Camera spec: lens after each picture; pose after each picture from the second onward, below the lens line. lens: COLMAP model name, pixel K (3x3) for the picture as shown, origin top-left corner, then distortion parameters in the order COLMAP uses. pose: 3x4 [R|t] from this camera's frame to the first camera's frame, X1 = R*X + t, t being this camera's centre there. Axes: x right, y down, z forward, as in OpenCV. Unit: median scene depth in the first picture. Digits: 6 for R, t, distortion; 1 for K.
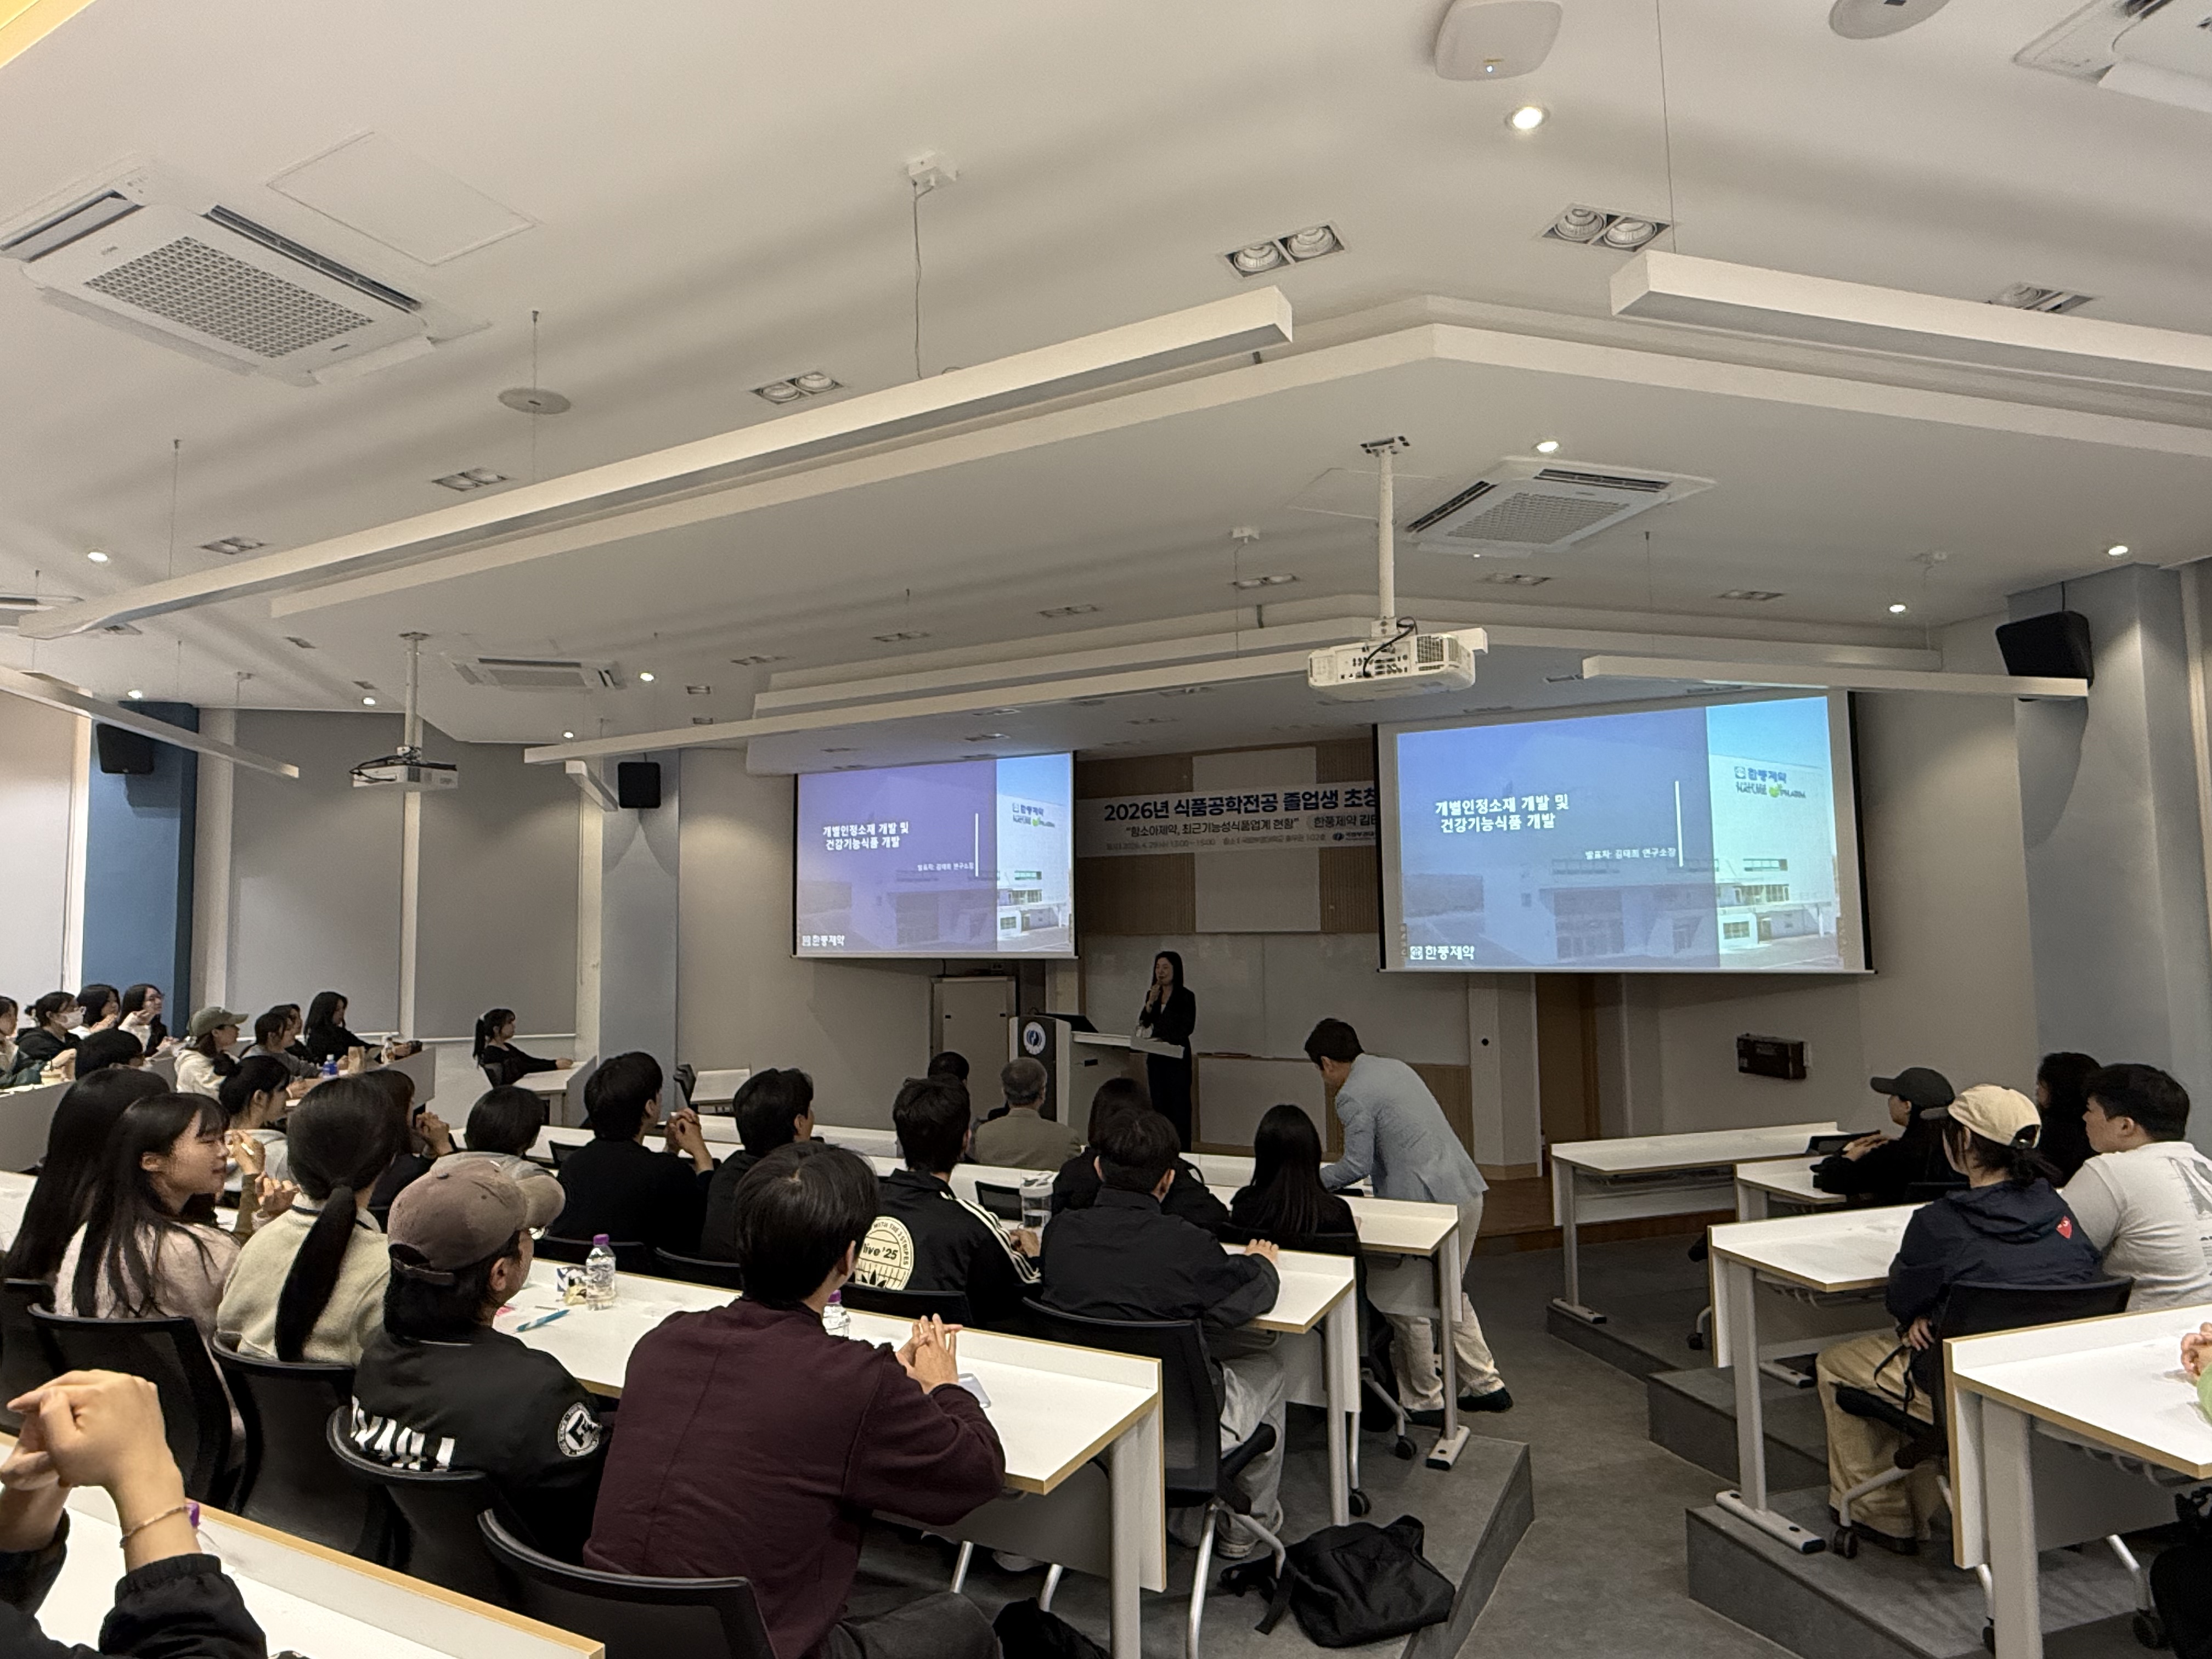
lens RADIAL K [[1251.6, 0, 1106.5], [0, 1251.6, 823.7], [0, 0, 1]] dist [-0.001903, 0.000644]
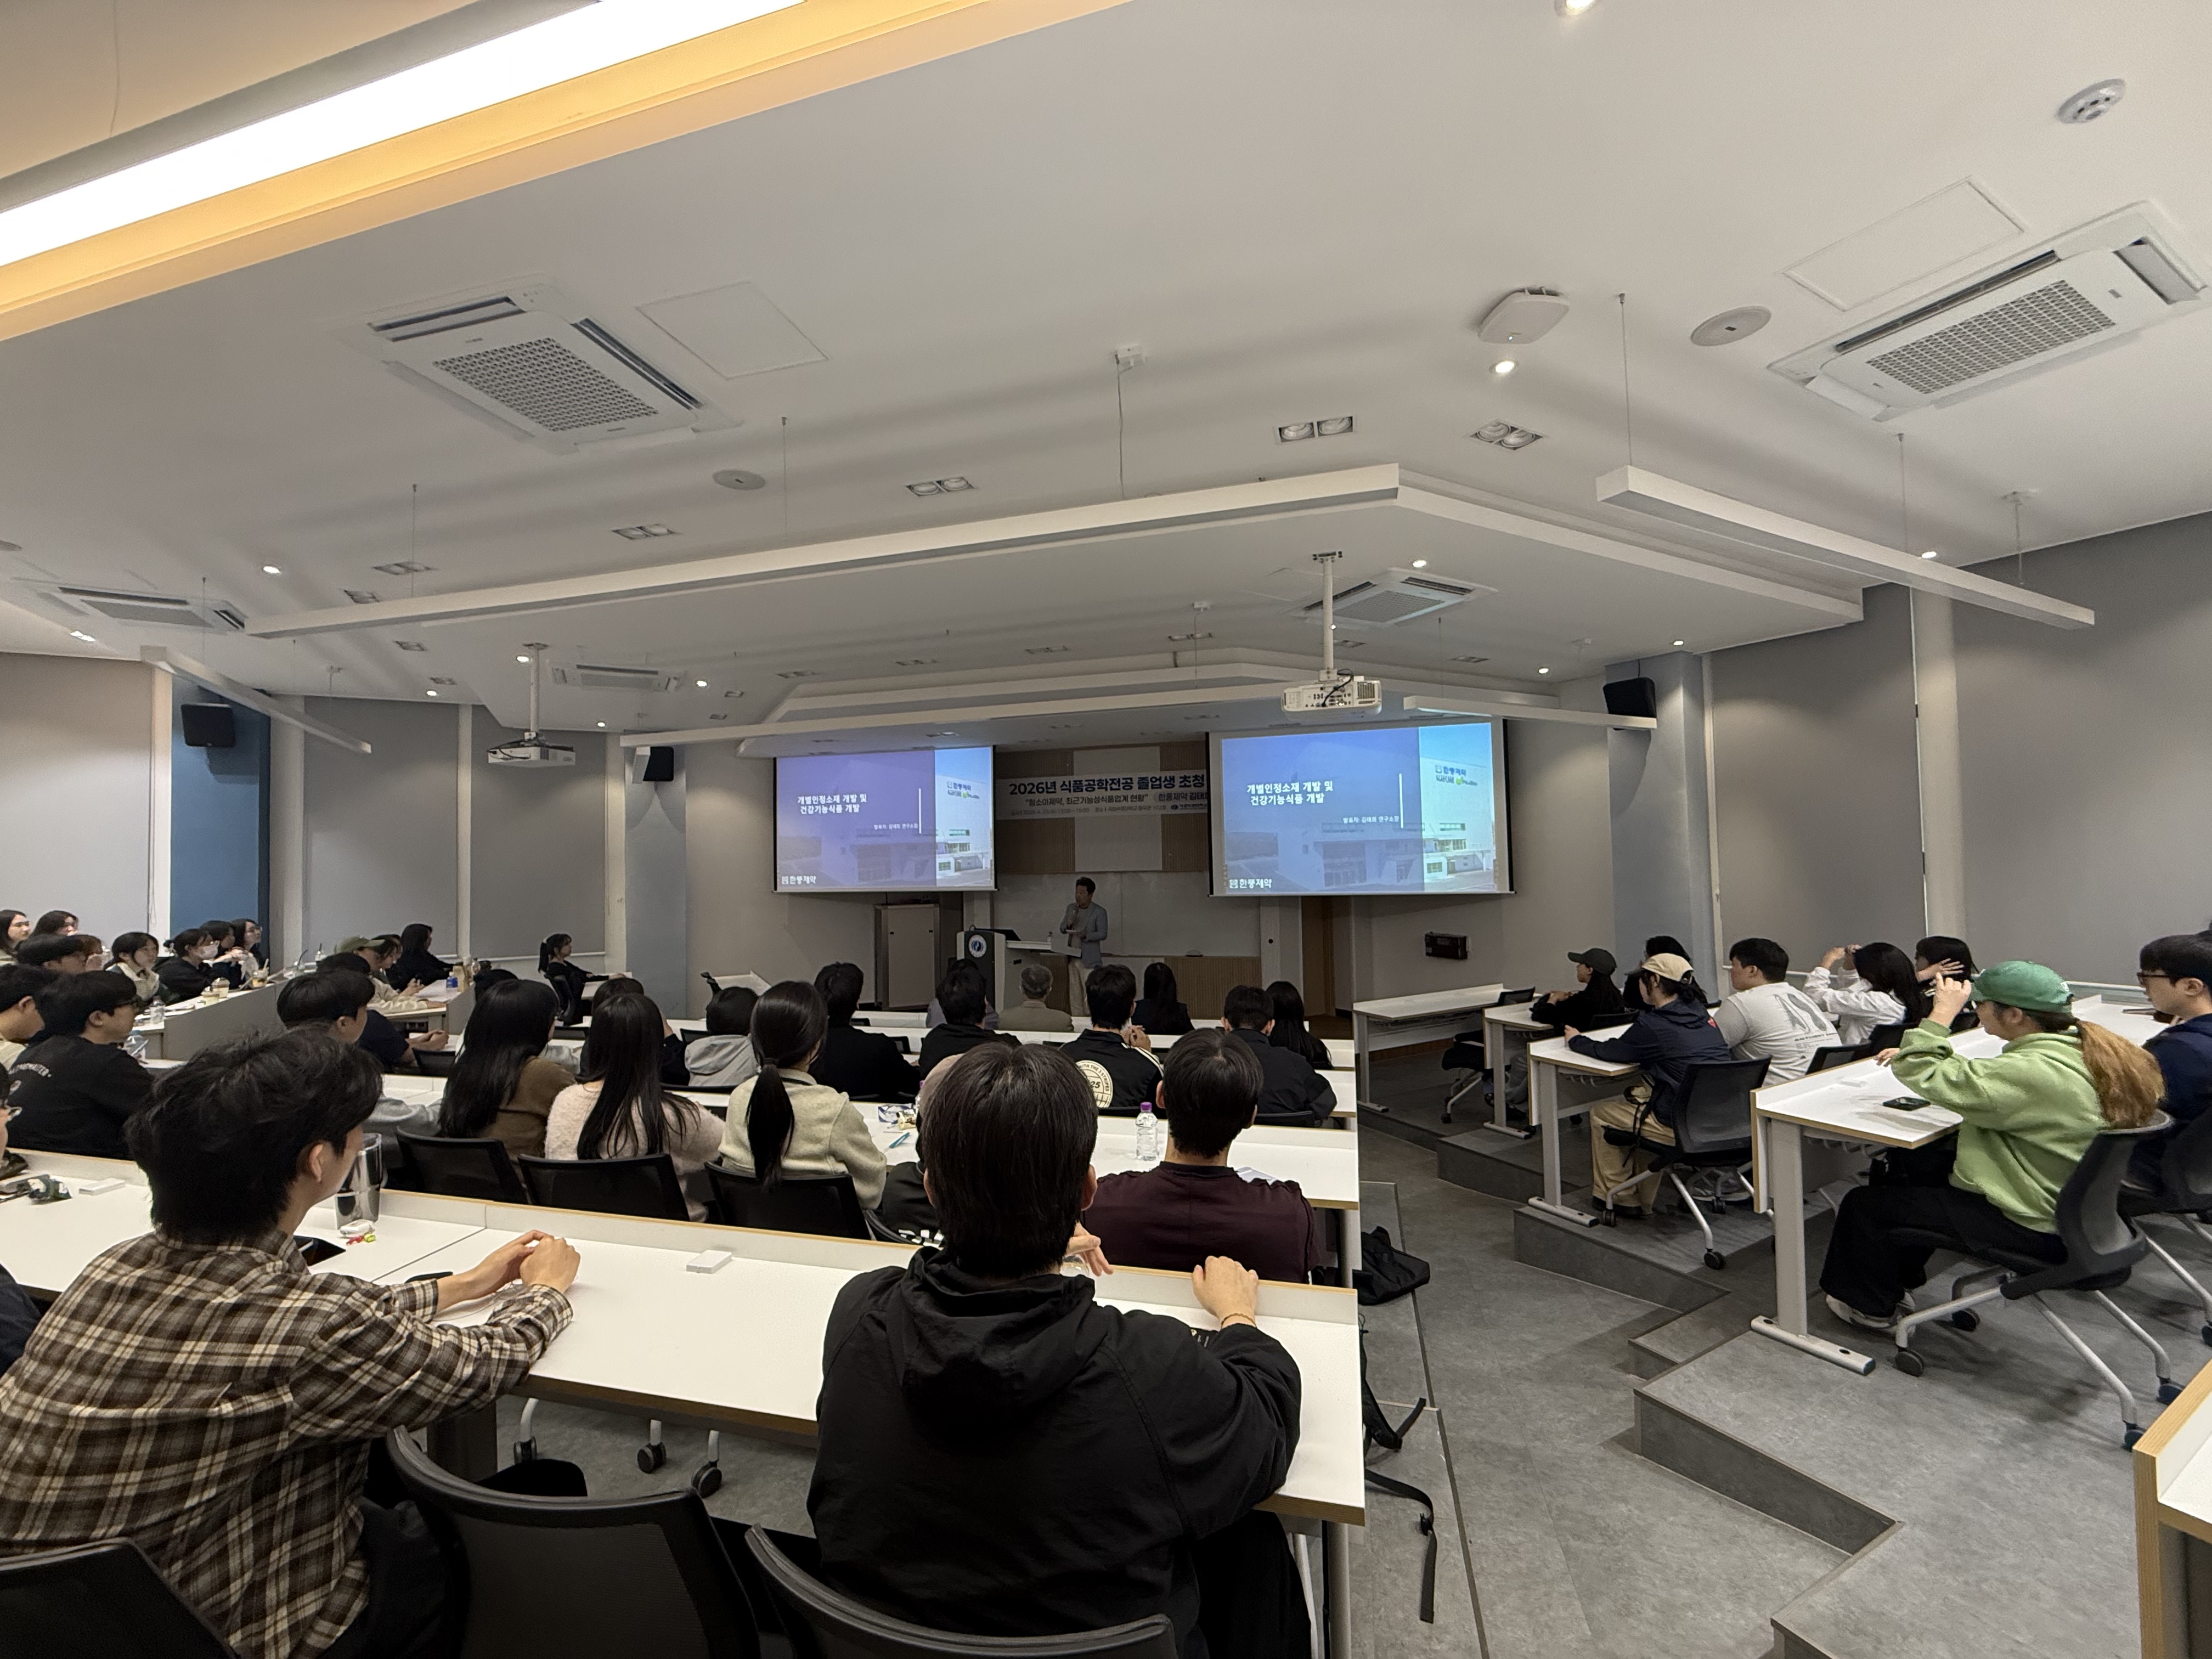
lens RADIAL K [[880.0, 0, 1098.9], [0, 880.0, 830.5], [0, 0, 1]] dist [-0.000253, -0.000368]
pose [[0.977990, 0.001973, 0.208644, -0.142690], [-0.010148, 0.999222, 0.038116, -0.000973], [-0.208407, -0.039394, 0.977249, -0.009200]]
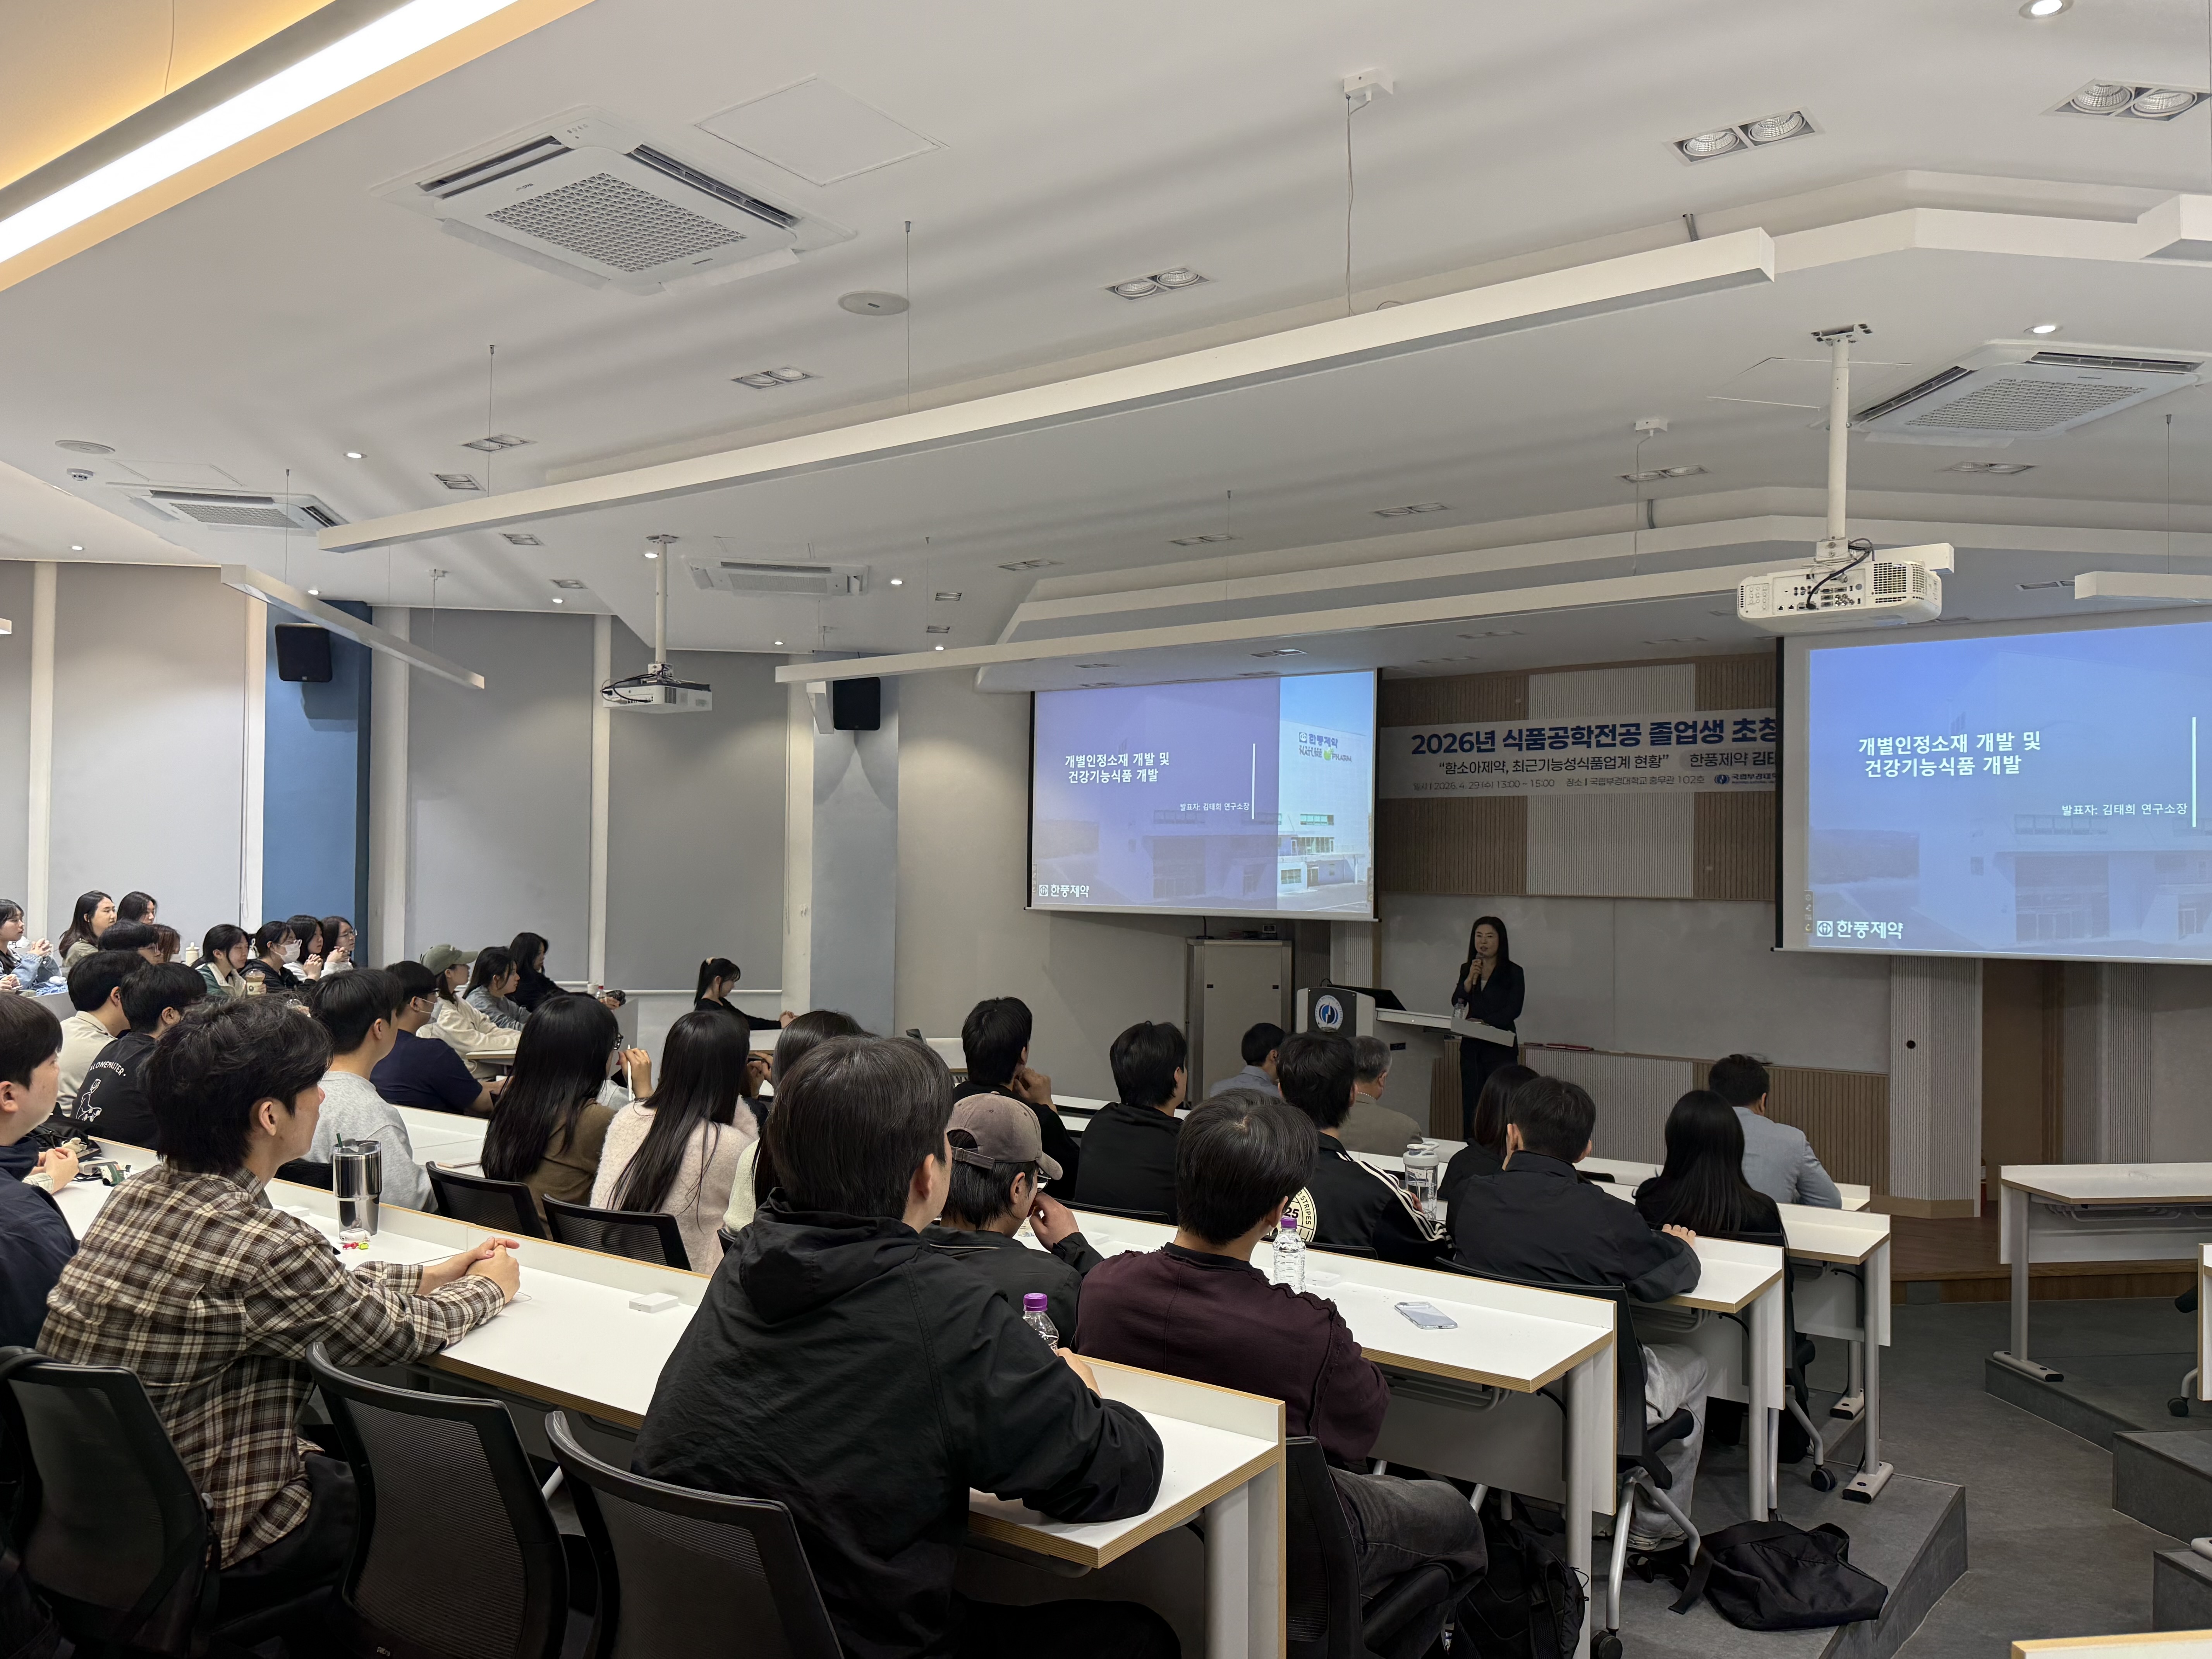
lens RADIAL K [[1645.8, 0, 1110.0], [0, 1645.8, 844.1], [0, 0, 1]] dist [0.138373, -0.239956]
pose [[0.989190, 0.024457, -0.144584, -0.049230], [-0.015701, 0.997990, 0.061393, -0.008478], [0.145795, -0.058459, 0.987586, -0.114093]]
